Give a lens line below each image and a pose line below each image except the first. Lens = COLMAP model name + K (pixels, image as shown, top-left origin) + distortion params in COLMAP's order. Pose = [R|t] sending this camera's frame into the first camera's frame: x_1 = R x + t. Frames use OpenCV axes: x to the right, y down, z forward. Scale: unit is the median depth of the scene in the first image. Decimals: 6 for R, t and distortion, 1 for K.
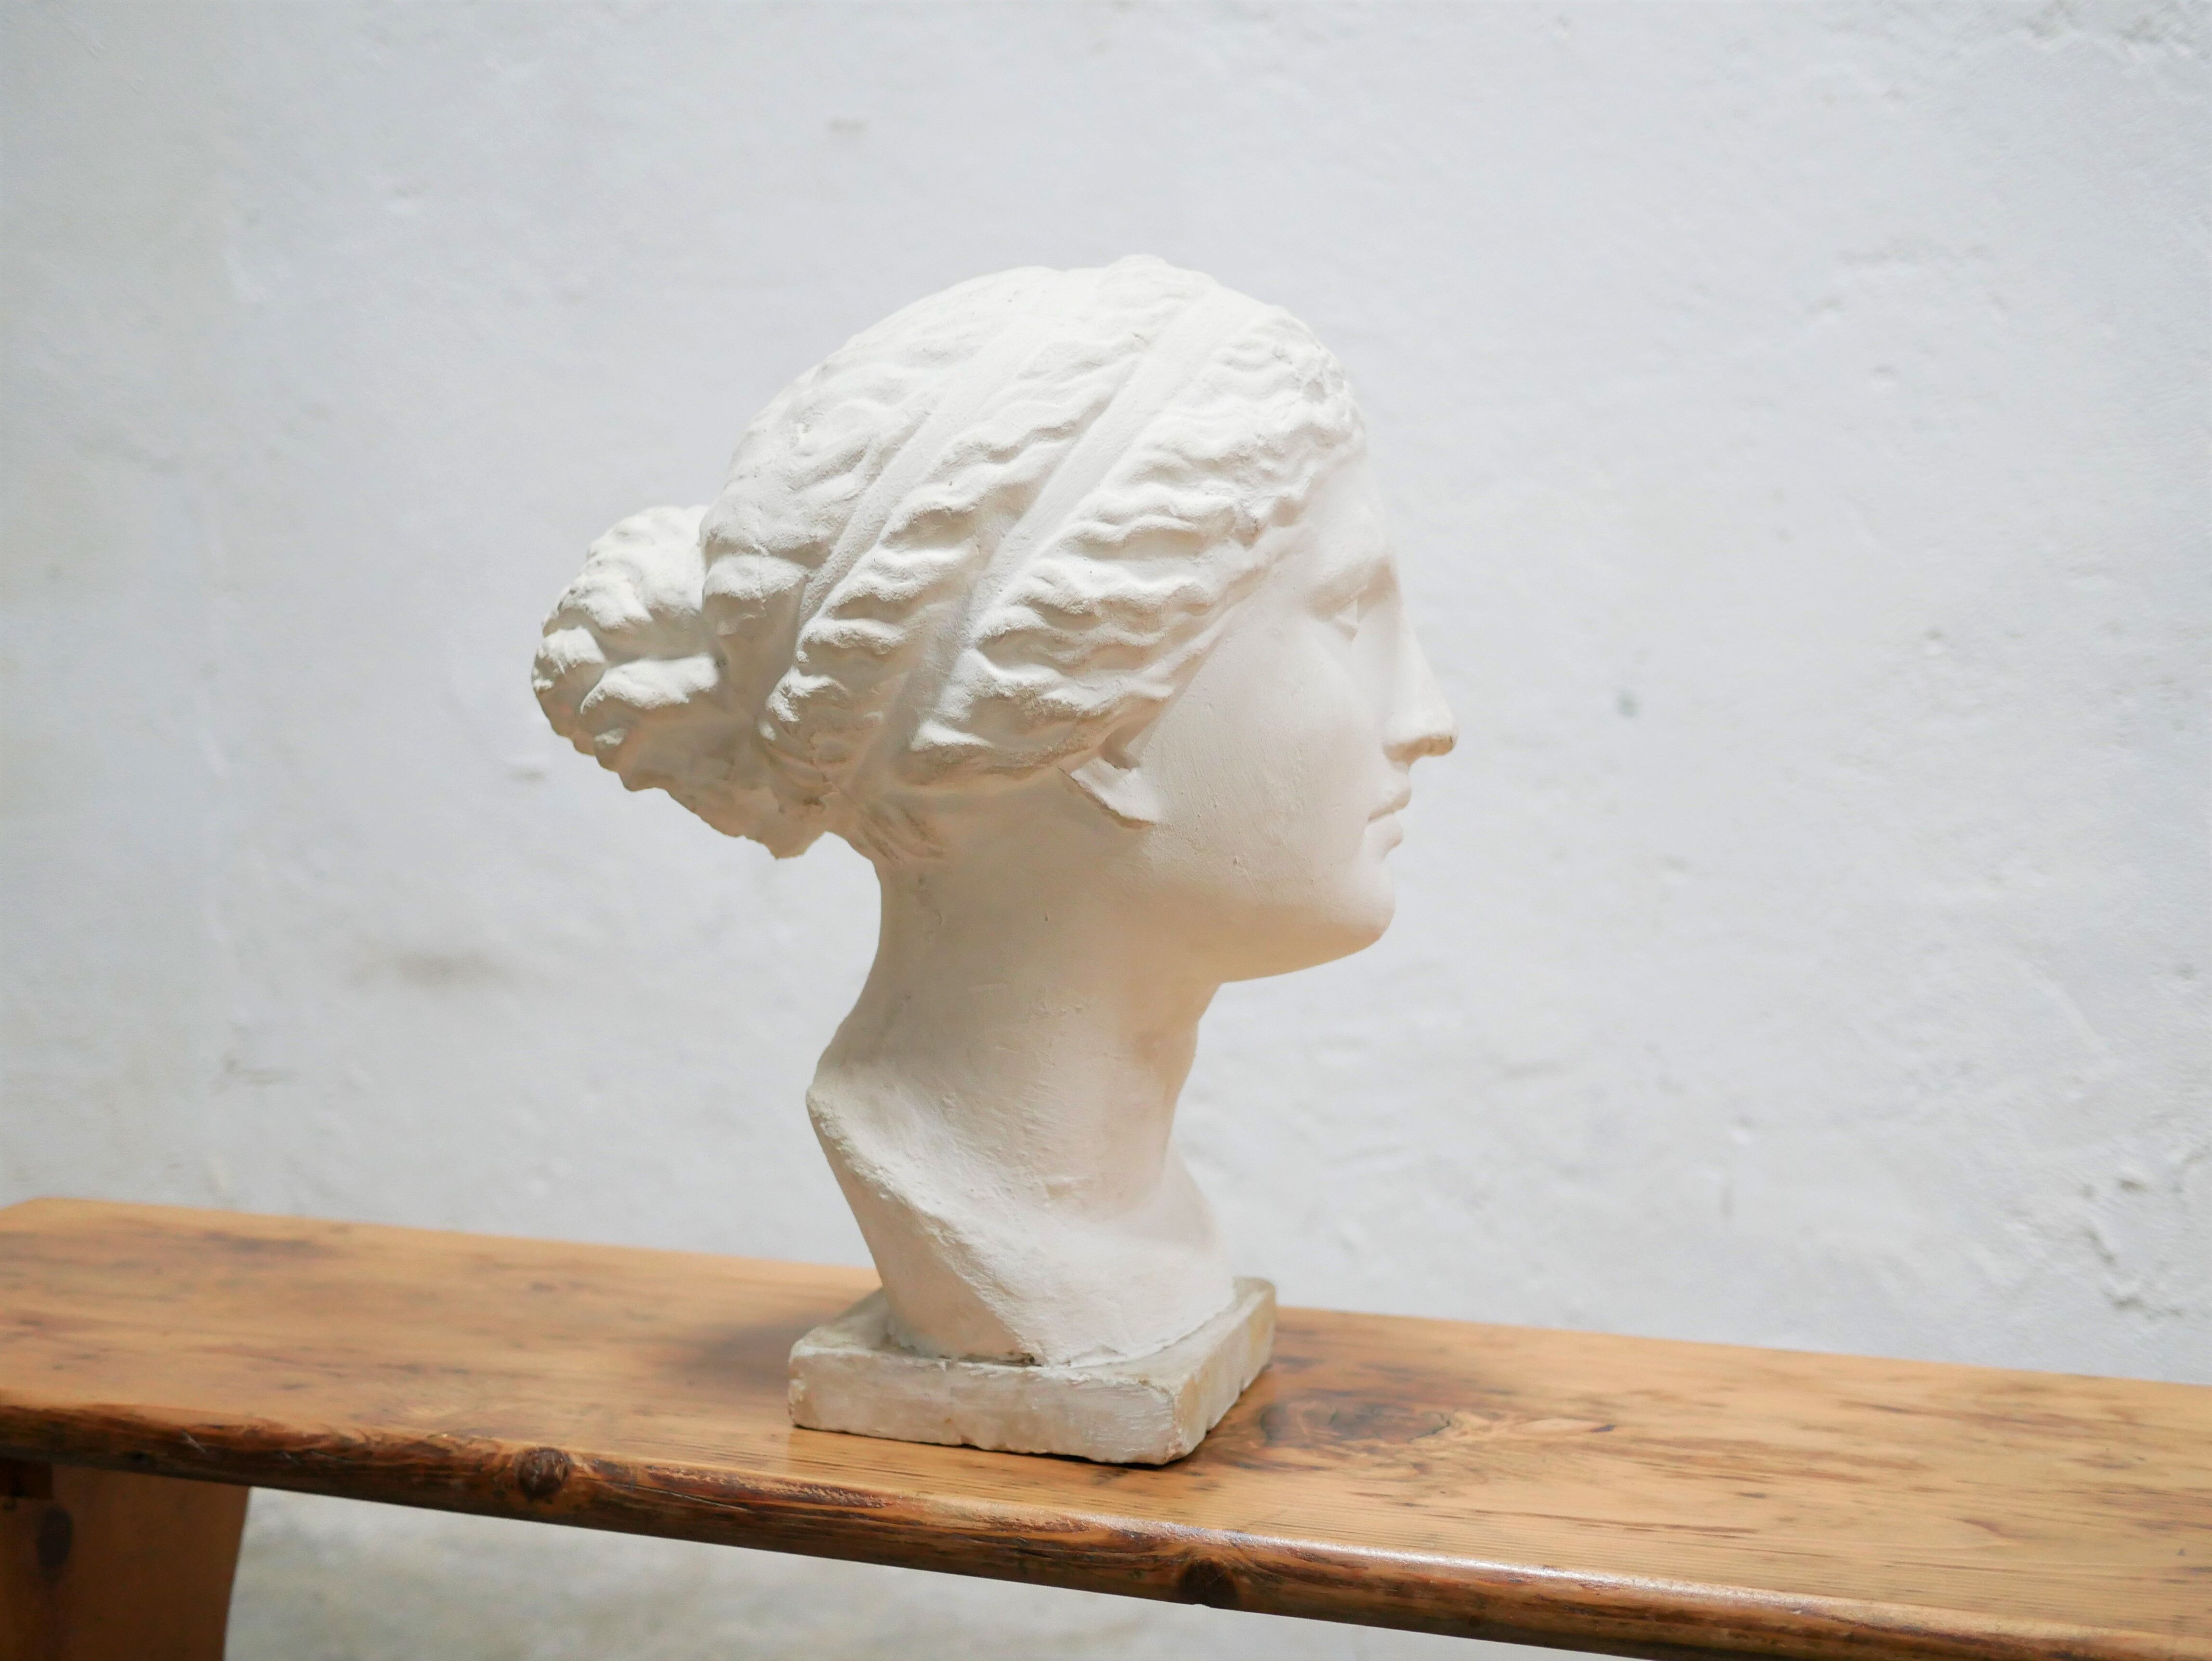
lens RADIAL K [[2495.0, 0, 1109.8], [0, 2495.0, 832.6], [0, 0, 1]] dist [-0.022384, 0.036191]
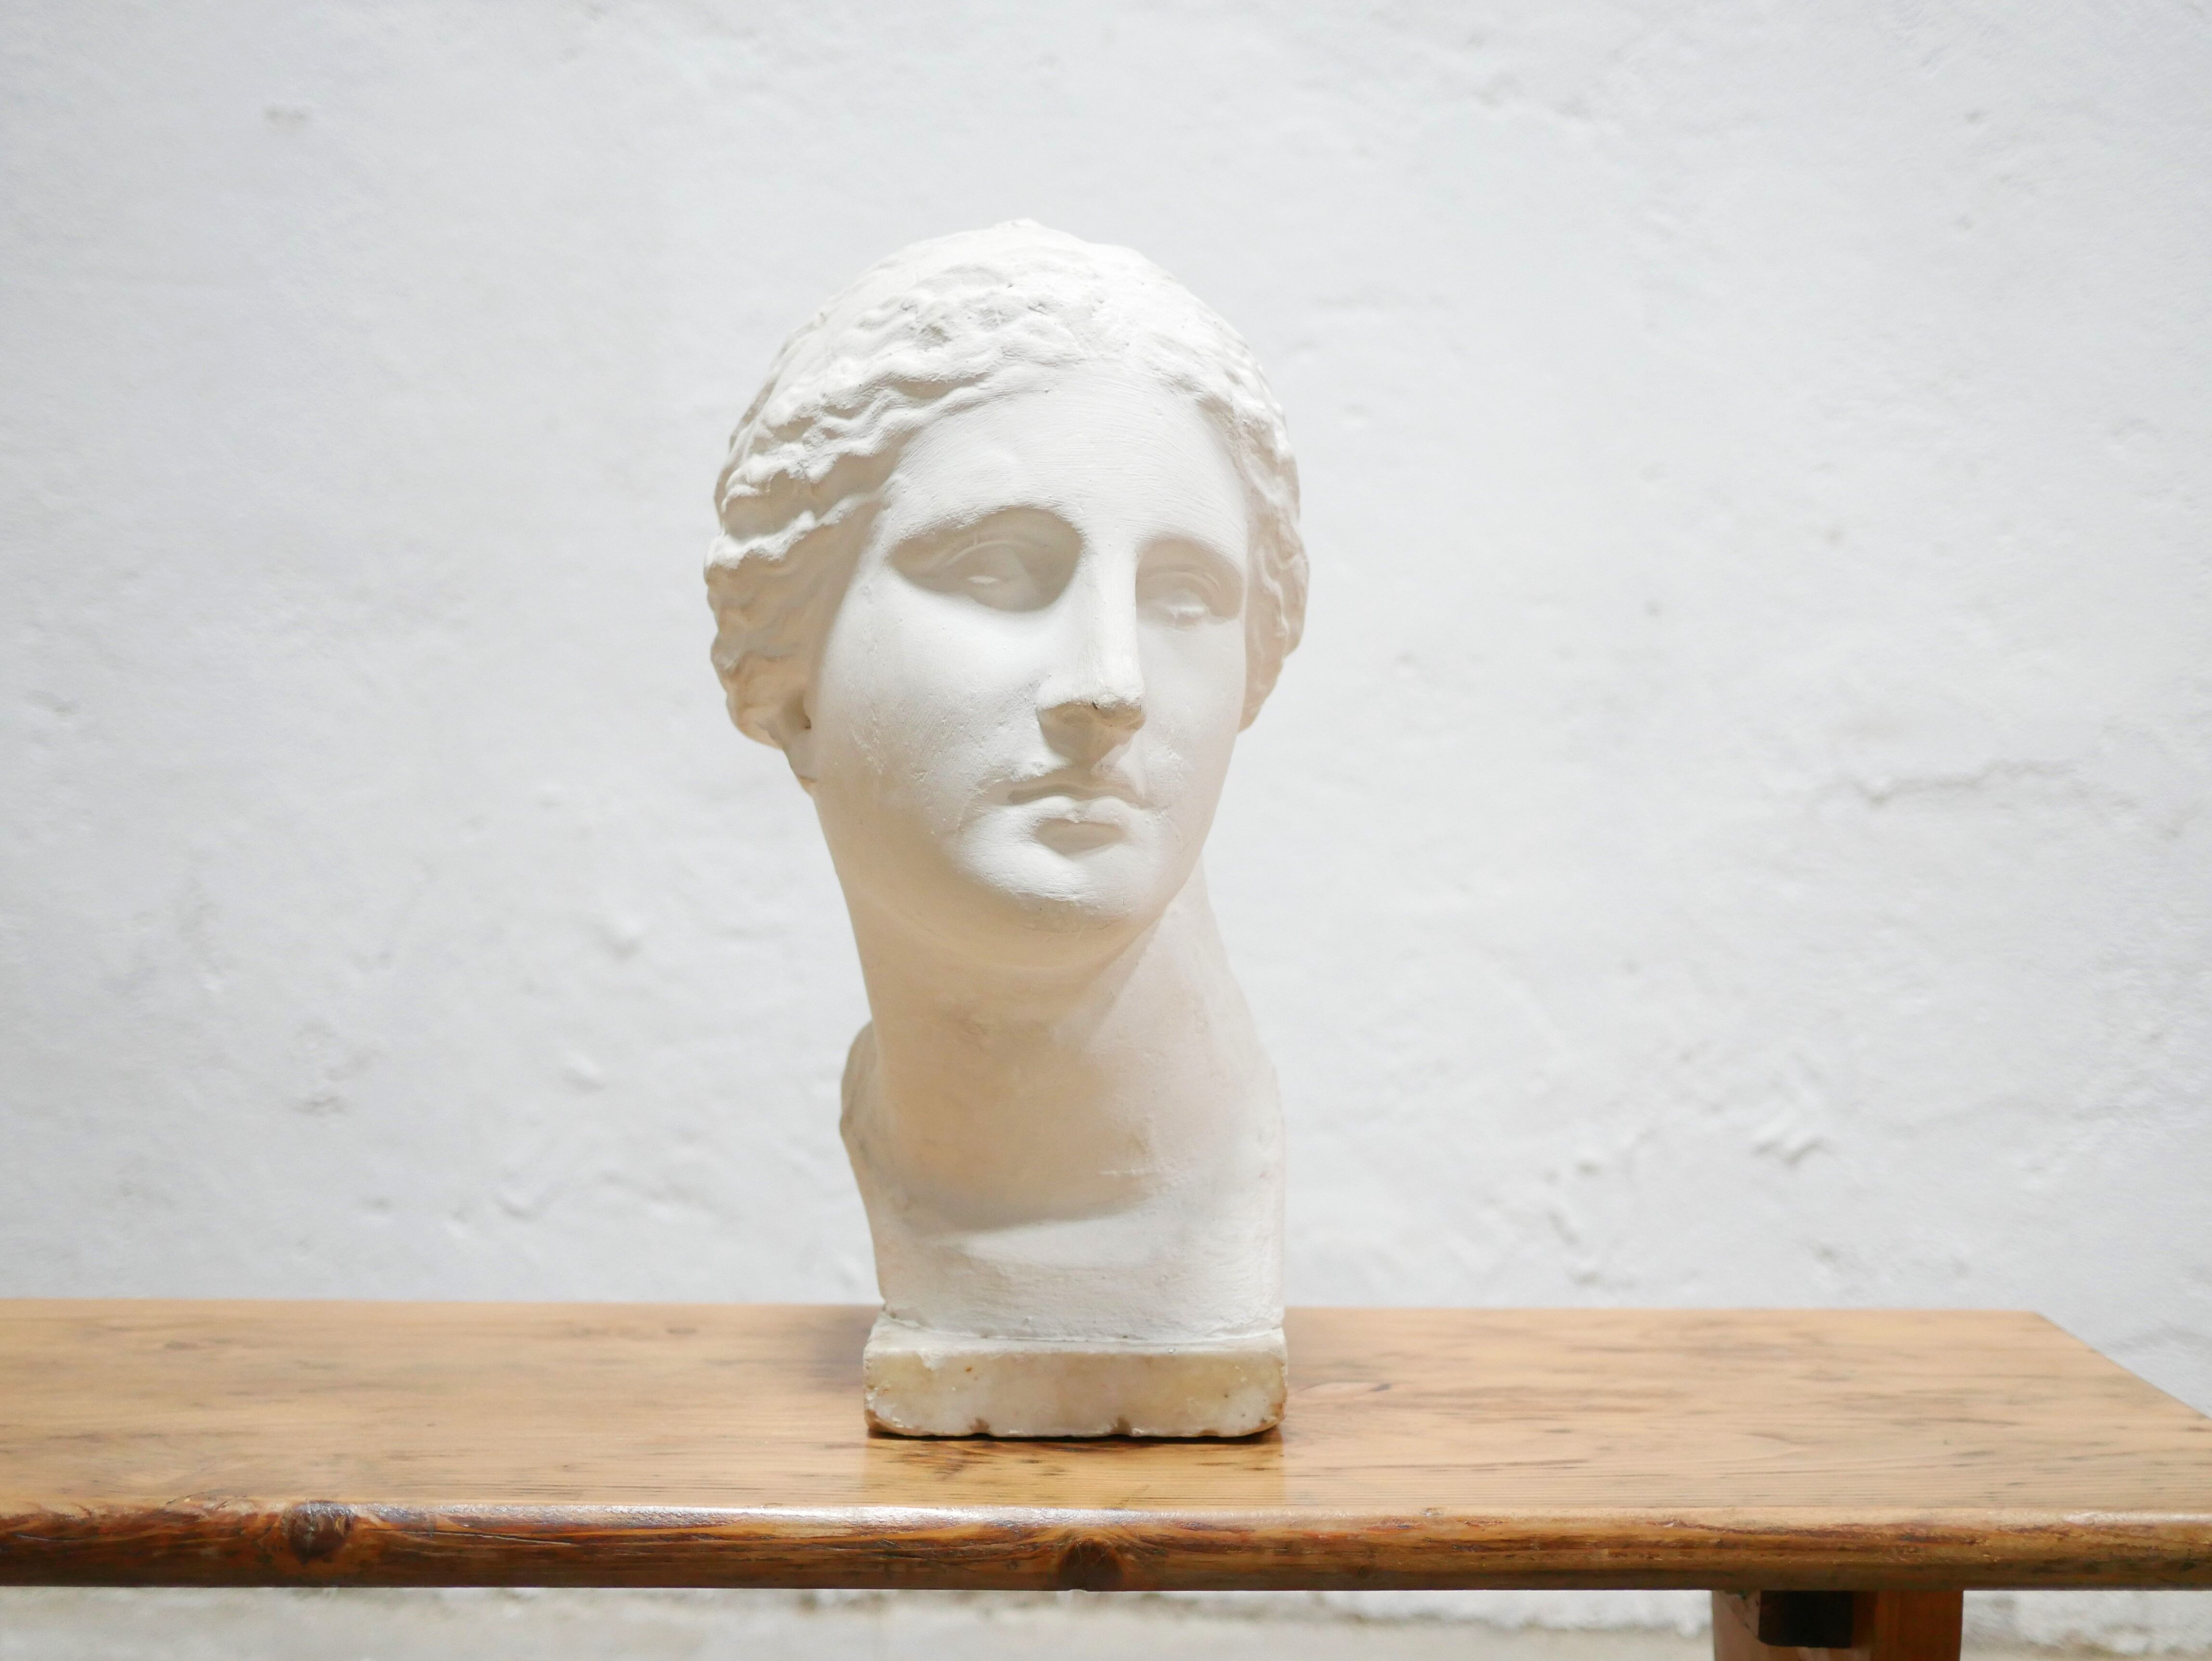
lens RADIAL K [[2495.0, 0, 1109.8], [0, 2495.0, 832.6], [0, 0, 1]] dist [-0.022384, 0.036191]
pose [[0.951336, -0.014454, 0.307815, -0.229960], [0.023880, 0.999353, -0.026877, 0.039462], [-0.307227, 0.032920, 0.951067, 0.060675]]
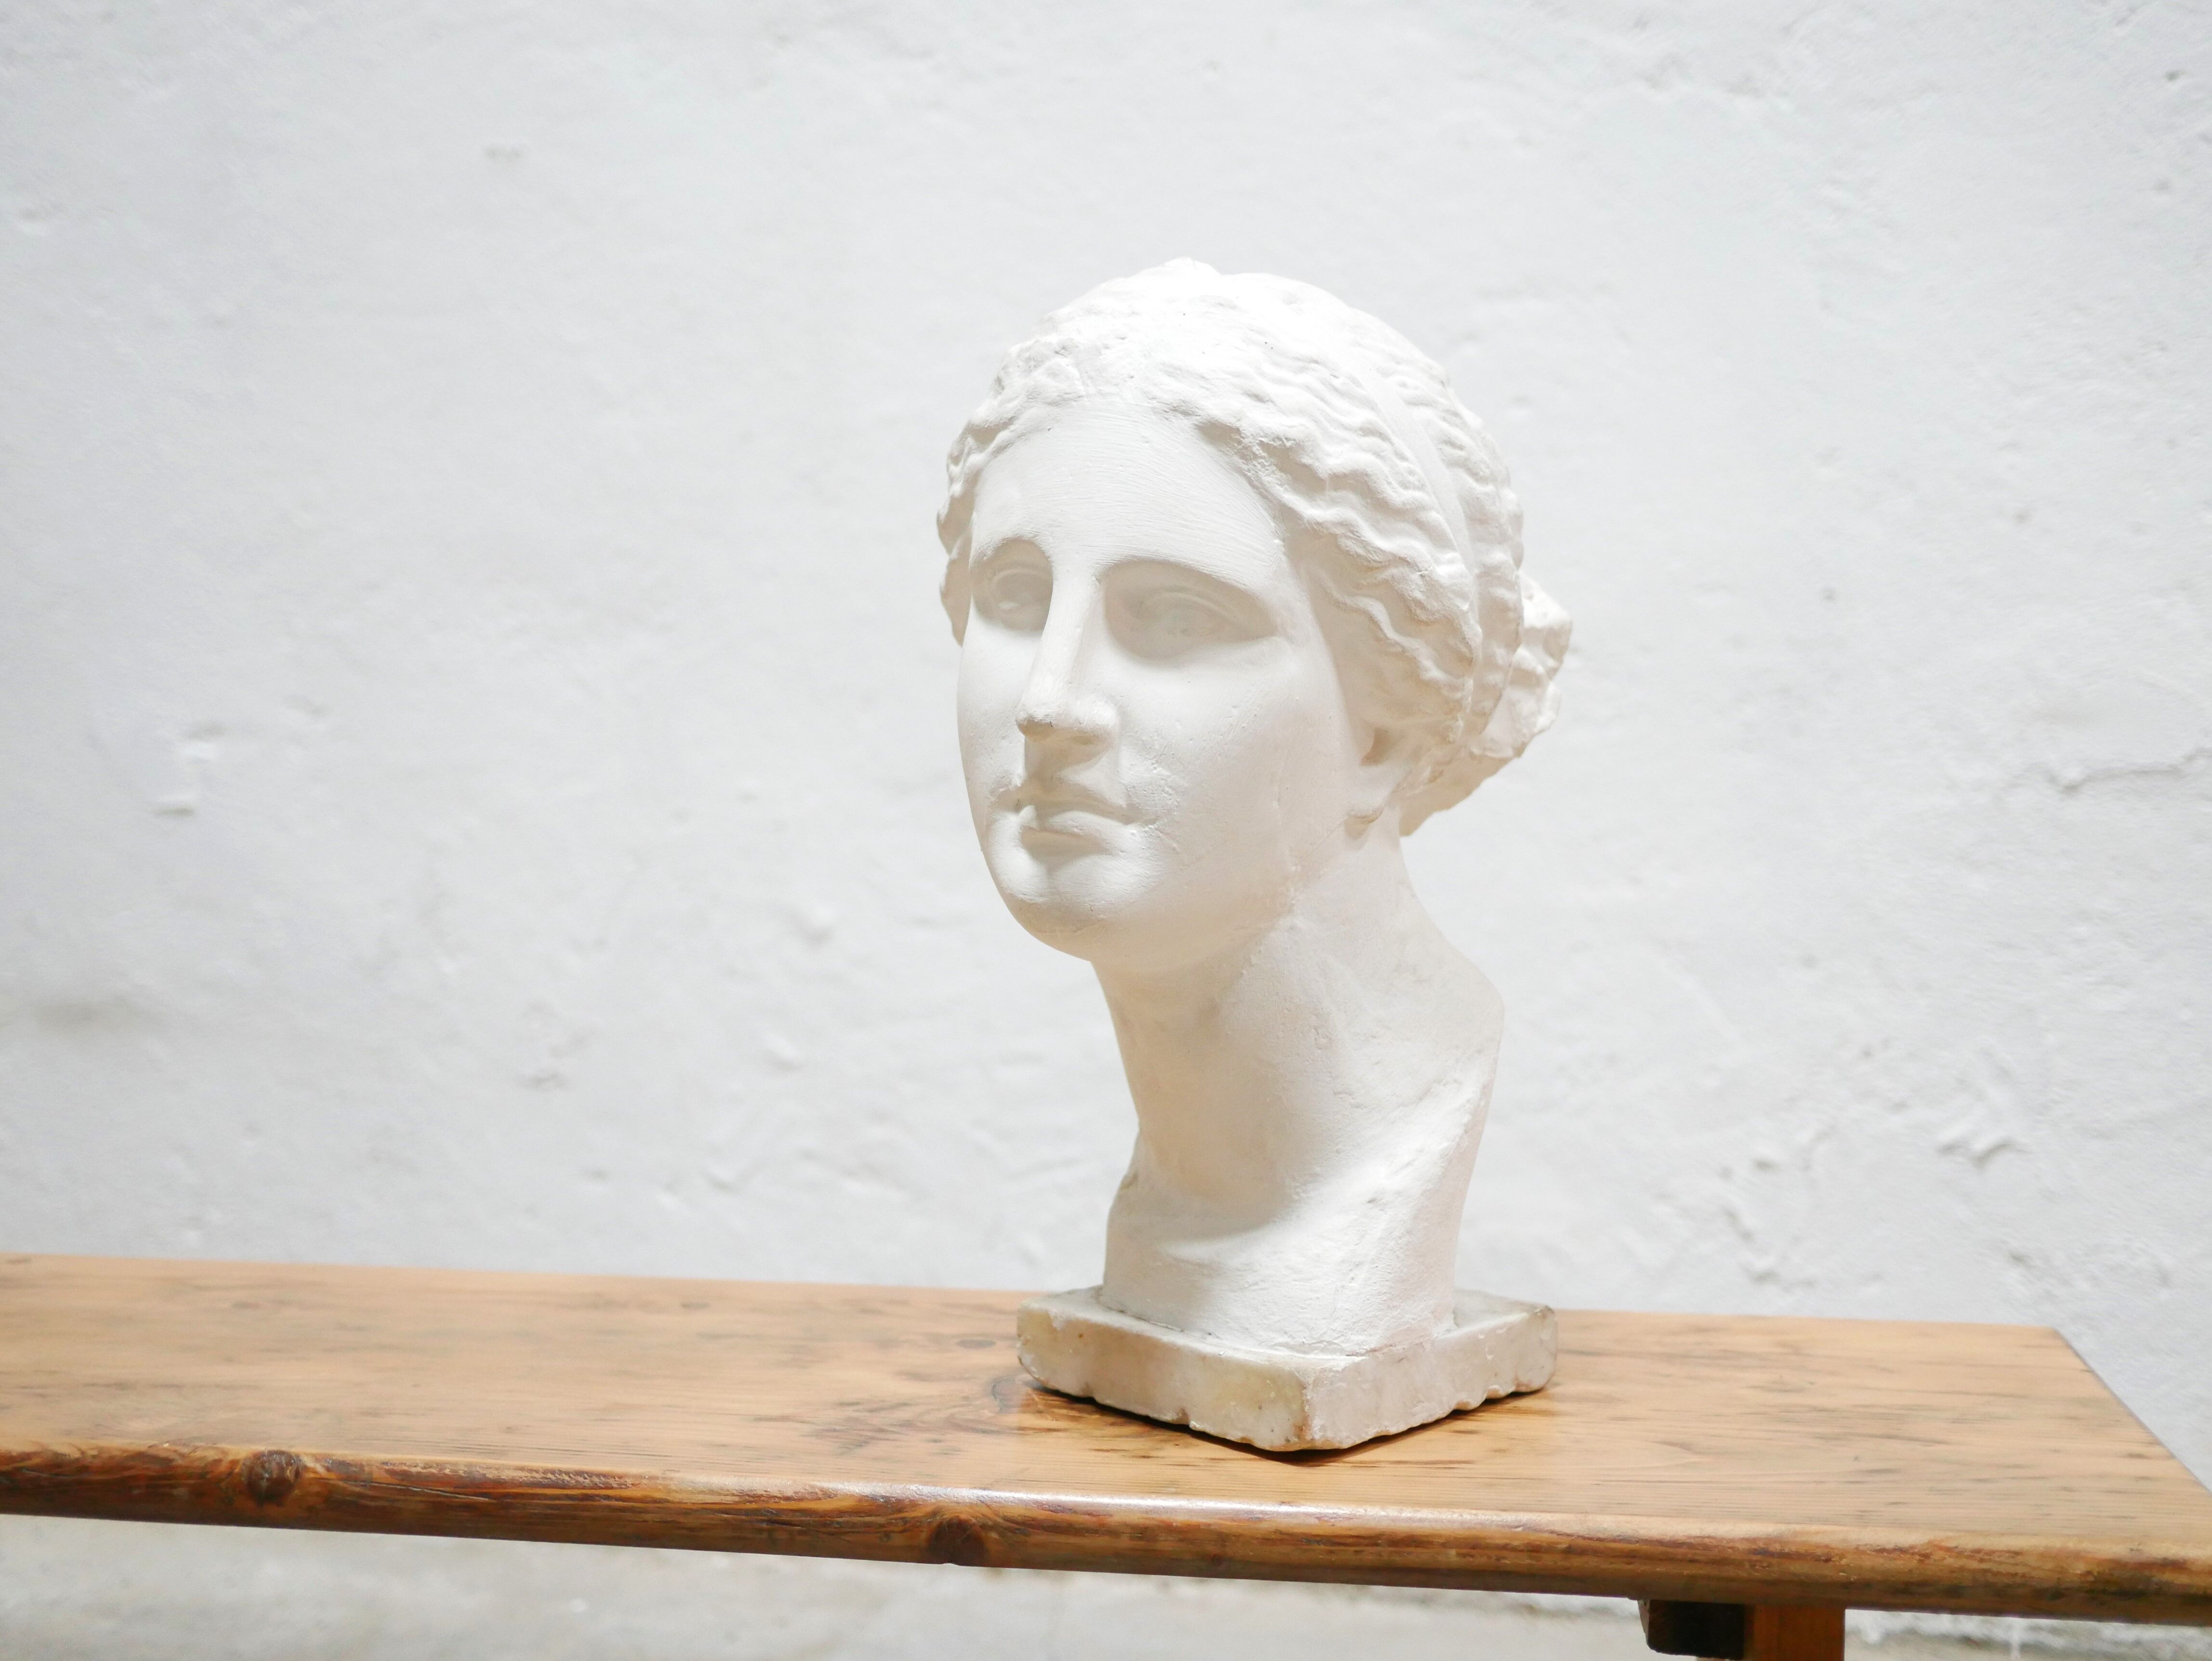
lens RADIAL K [[2492.8, 0, 1099.7], [0, 2492.8, 829.3], [0, 0, 1]] dist [-0.025207, 0.044719]
pose [[0.989330, -0.018114, 0.144561, -0.041869], [0.021498, 0.999529, -0.021878, 0.030181], [-0.144097, 0.024752, 0.989254, -0.025880]]
